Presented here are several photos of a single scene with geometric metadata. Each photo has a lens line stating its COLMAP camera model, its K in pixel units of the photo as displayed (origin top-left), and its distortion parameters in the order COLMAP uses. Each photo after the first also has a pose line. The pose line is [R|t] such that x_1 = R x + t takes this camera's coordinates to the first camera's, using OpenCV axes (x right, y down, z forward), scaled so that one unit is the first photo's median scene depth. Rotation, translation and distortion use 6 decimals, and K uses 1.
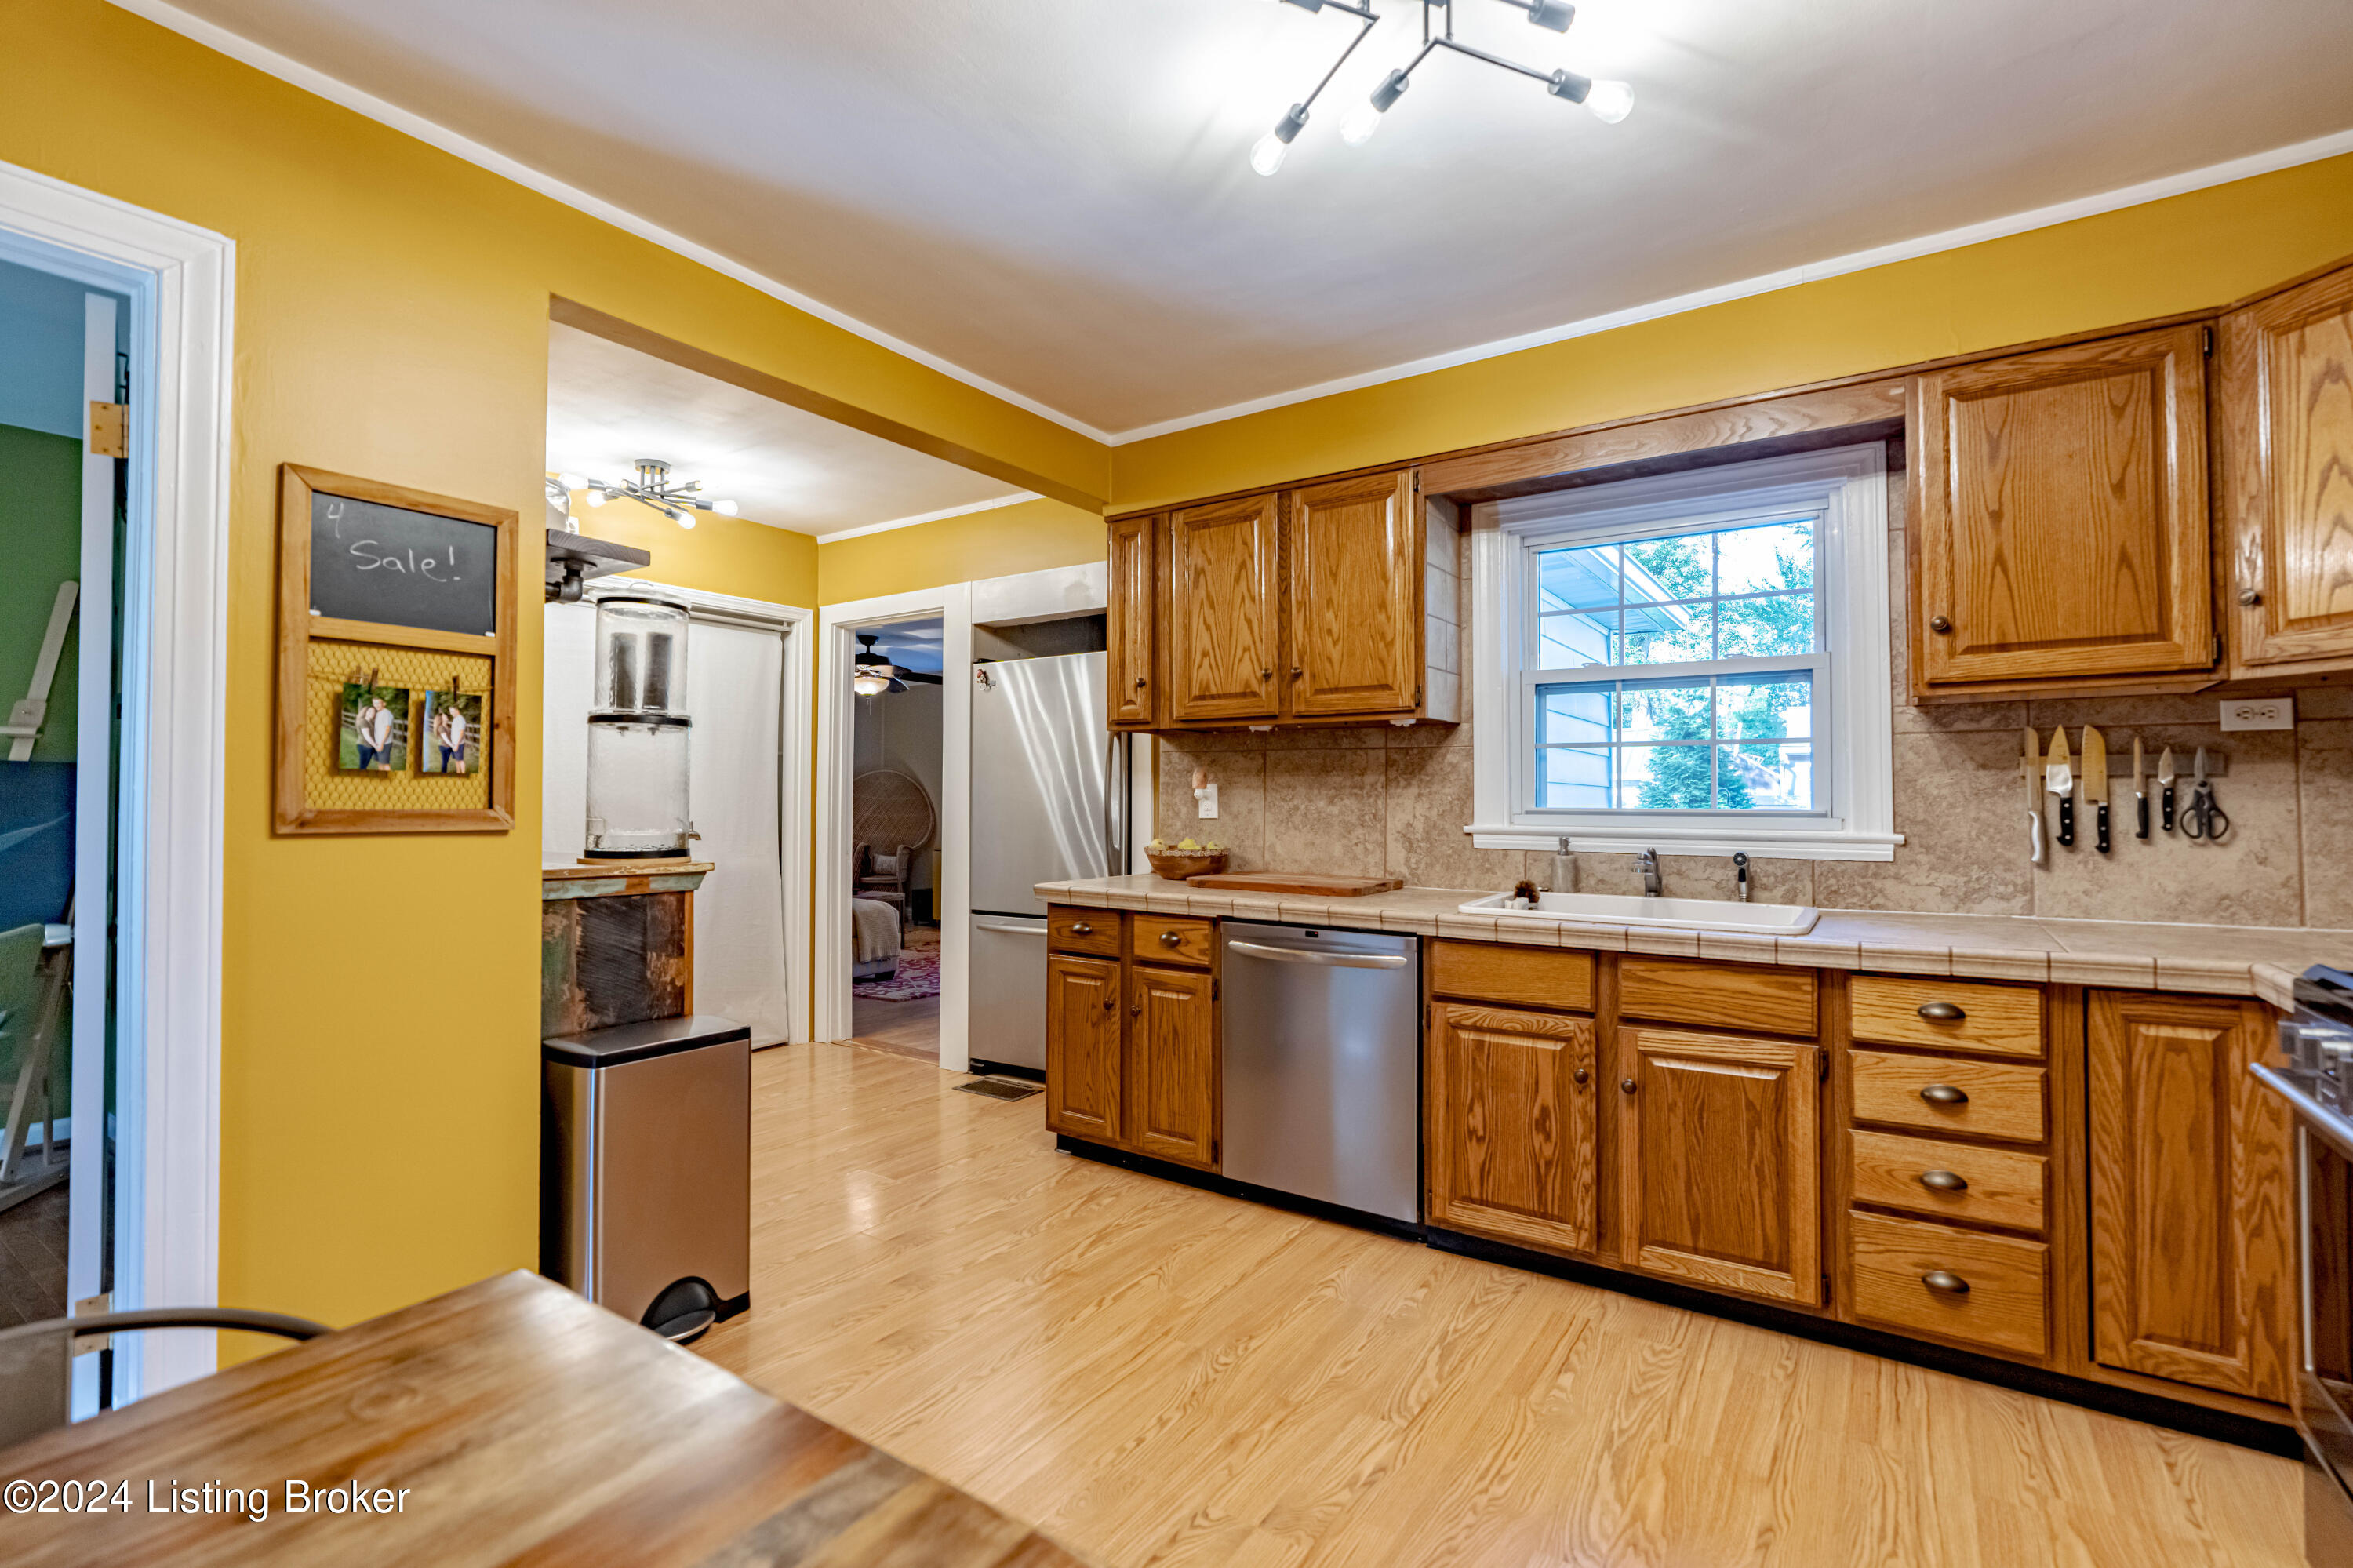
lens RADIAL K [[1083.6, 0, 1180.0], [0, 1083.6, 780.2], [0, 0, 1]] dist [-0.012727, 0.005586]
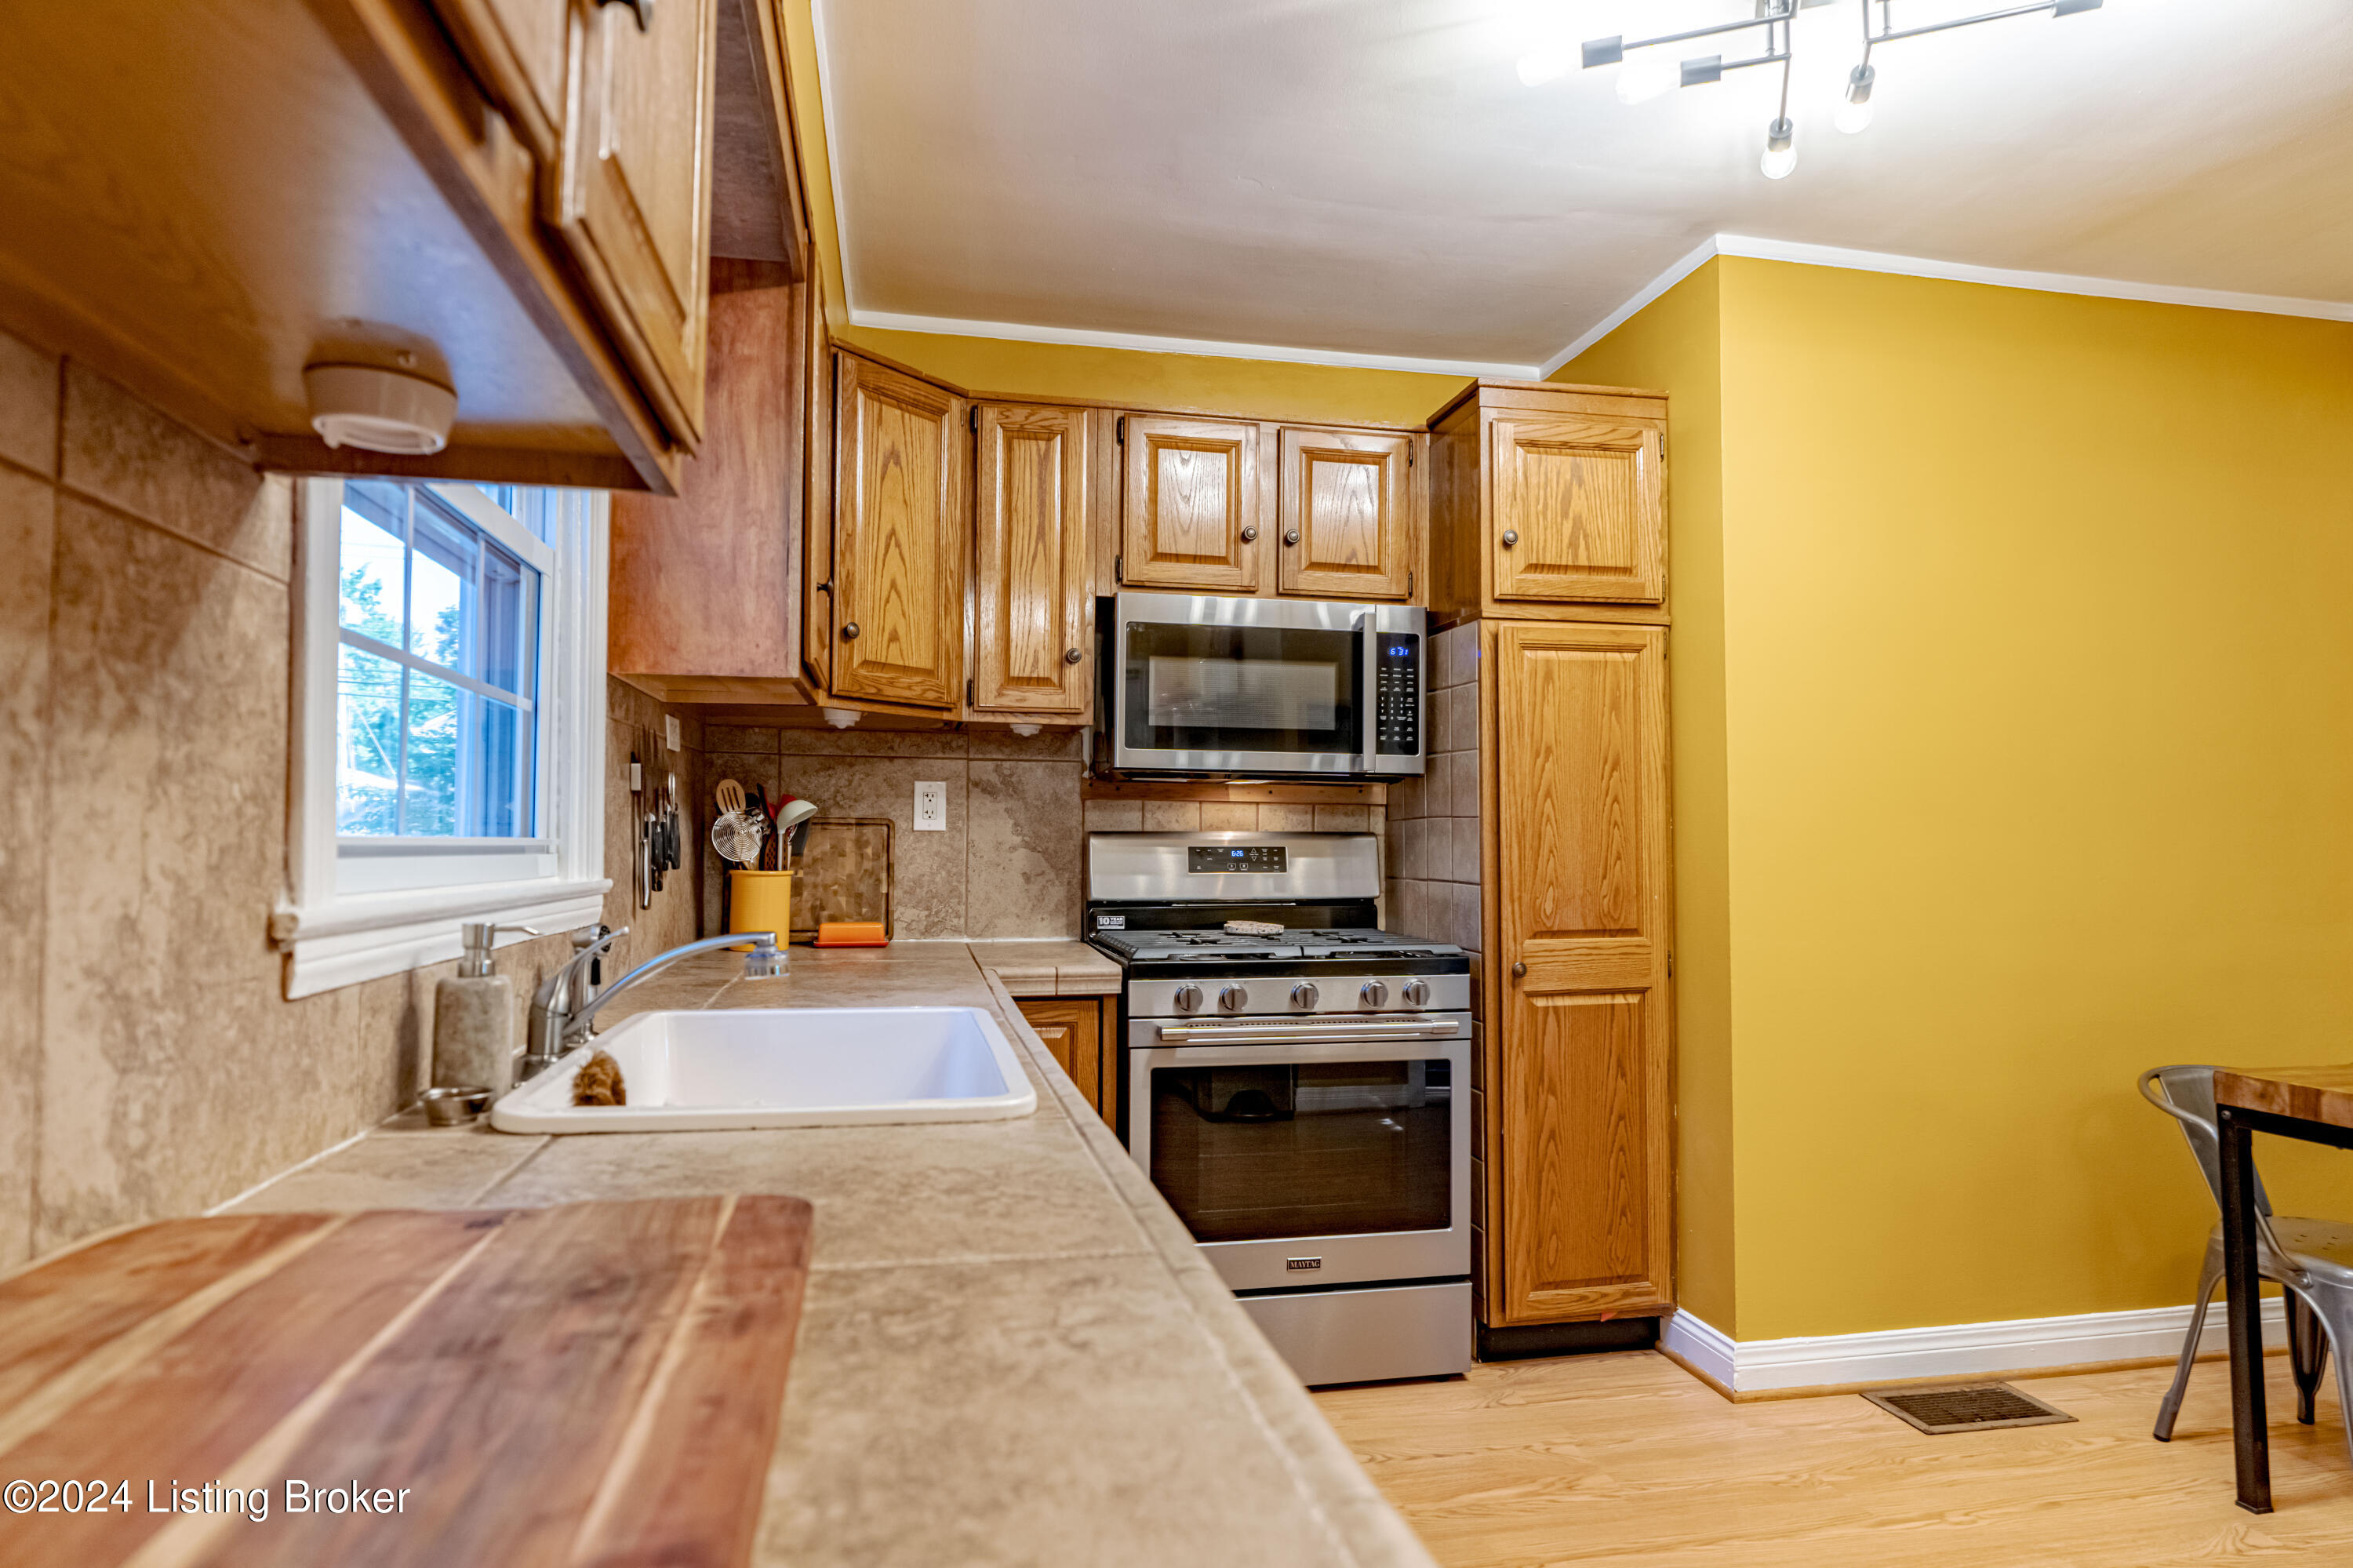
lens RADIAL K [[1356.8, 0, 1173.7], [0, 1356.8, 783.1], [0, 0, 1]] dist [-0.005451, 0.000464]
pose [[-0.714755, 0.026264, 0.698882, -0.114199], [-0.017223, 0.998331, -0.055131, 0.035522], [-0.699163, -0.051442, -0.713109, 1.413132]]
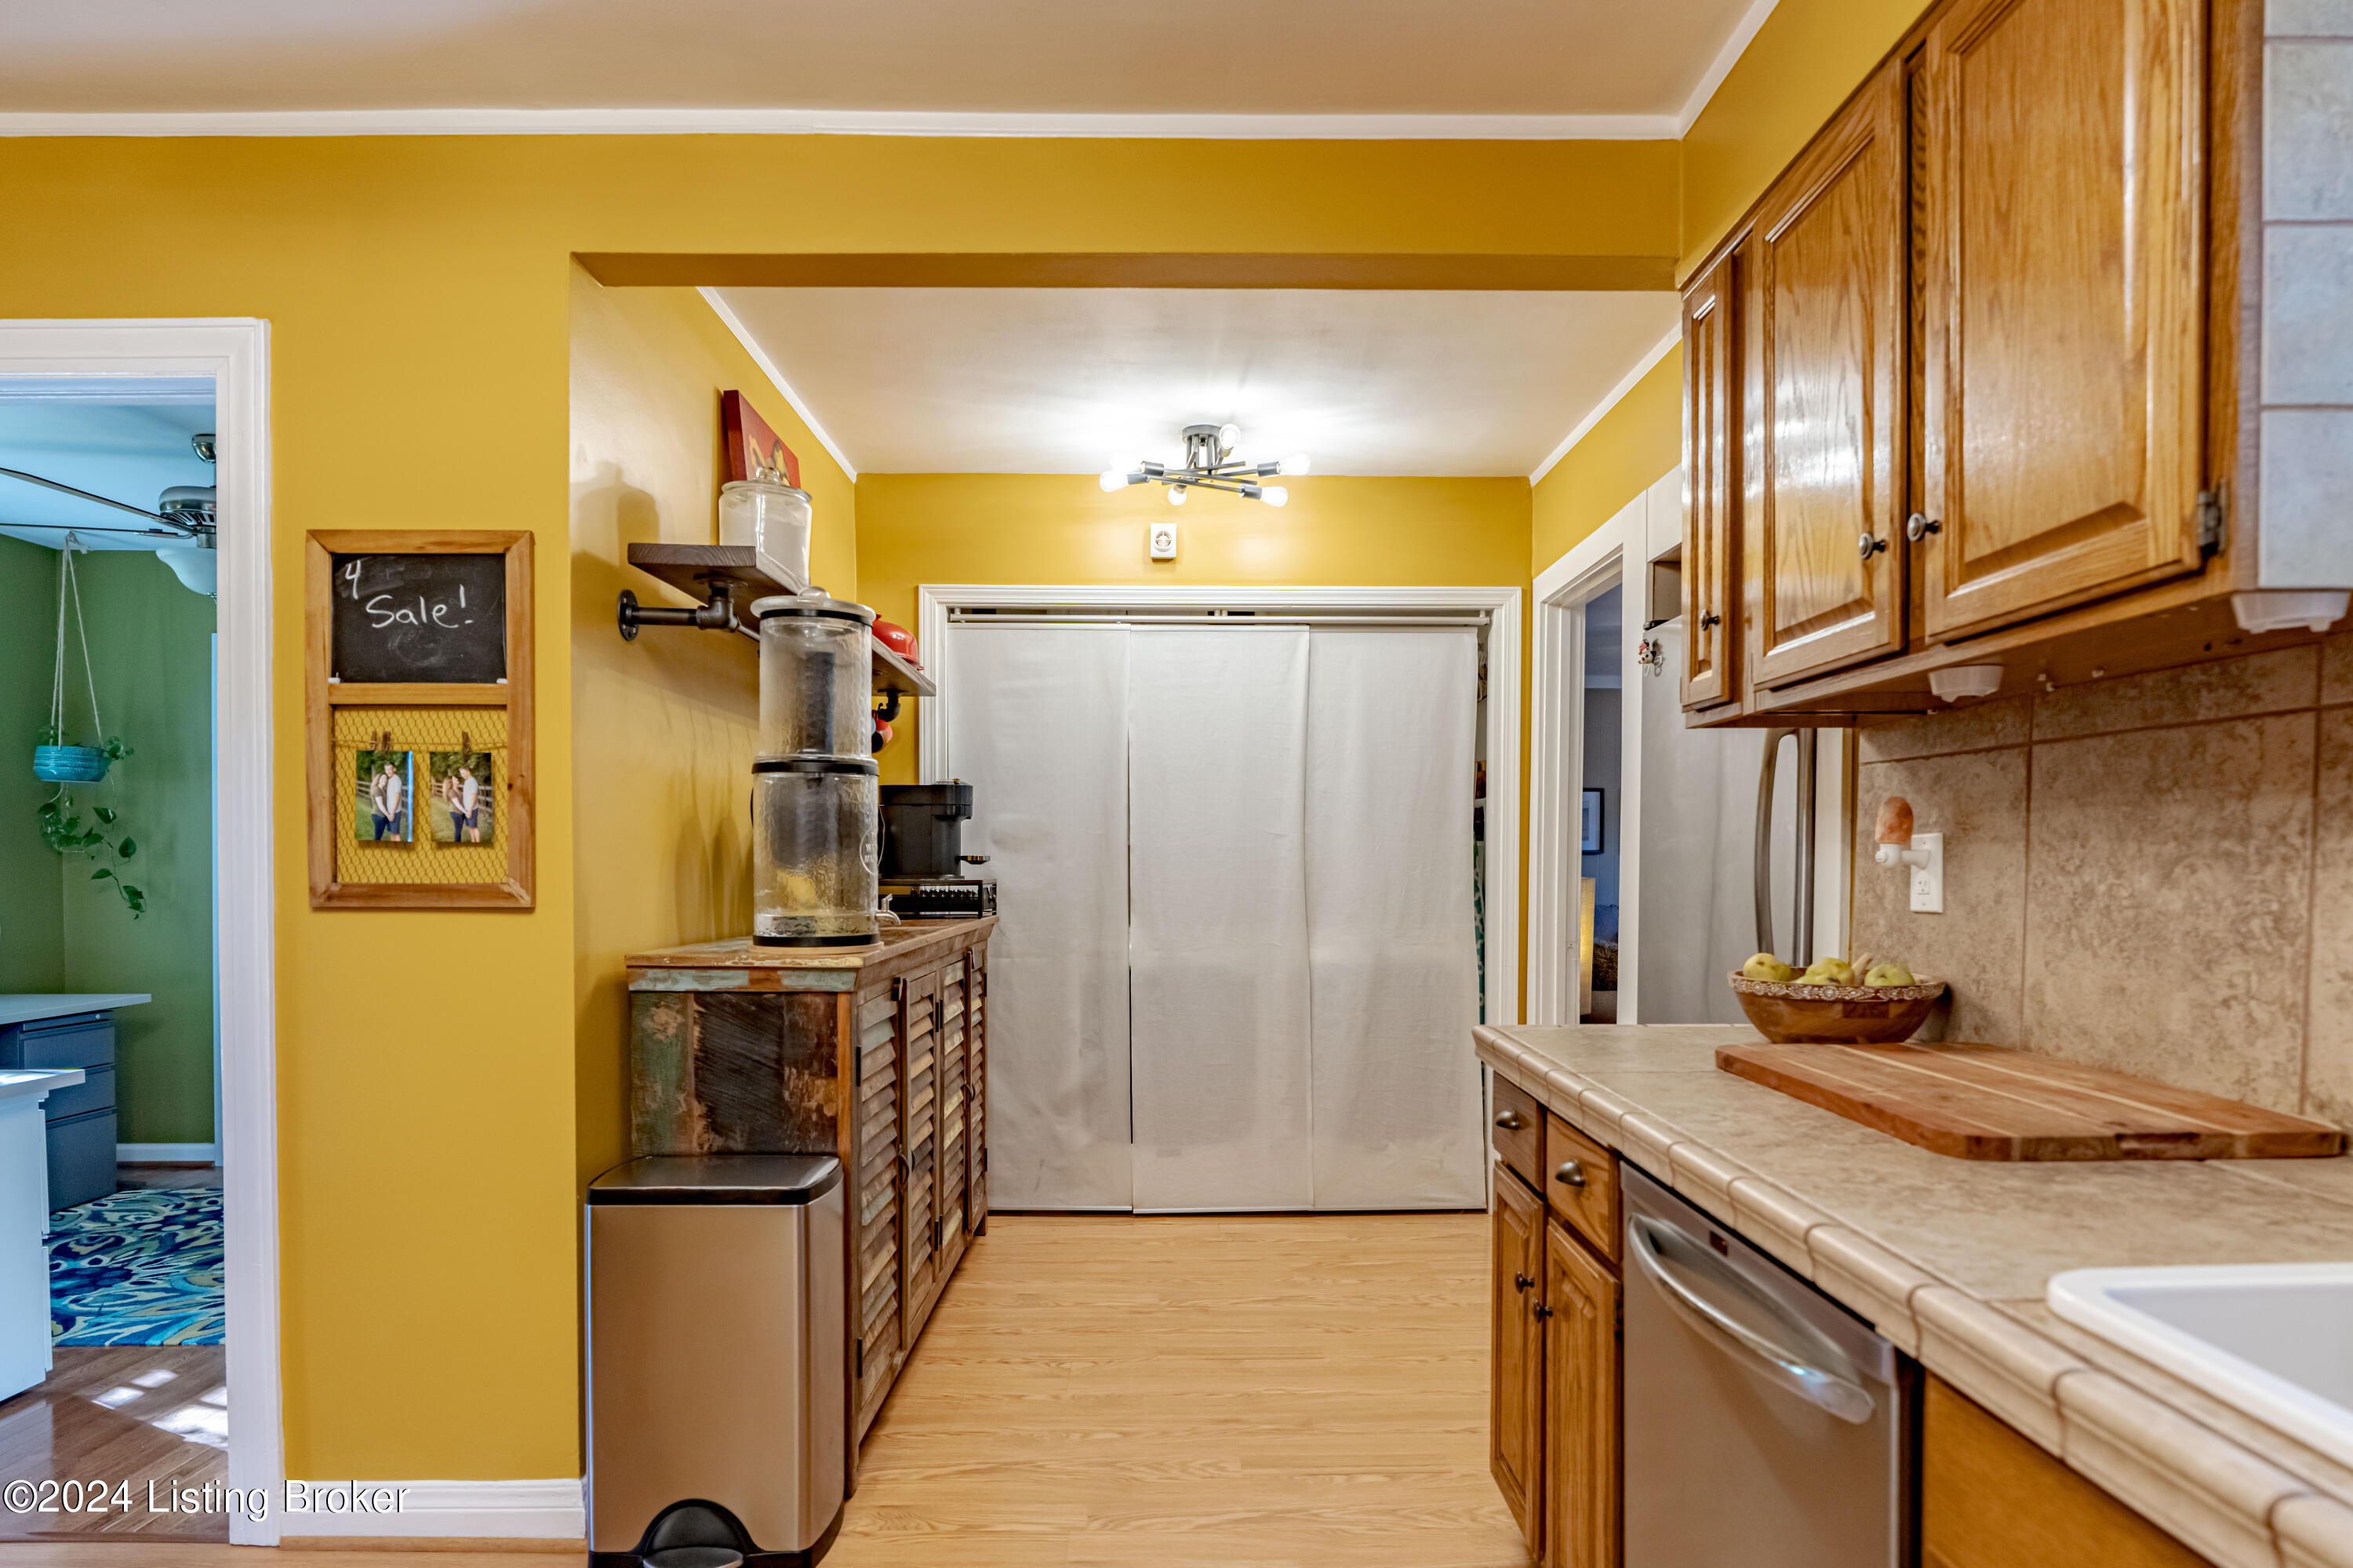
lens RADIAL K [[1309.6, 0, 1175.5], [0, 1309.6, 887.9], [0, 0, 1]] dist [-0.003109, 0.000397]
pose [[0.564856, 0.014134, -0.825069, 0.437962], [0.017705, 0.999416, 0.029241, 0.007673], [0.825000, -0.031125, 0.564275, 0.697506]]
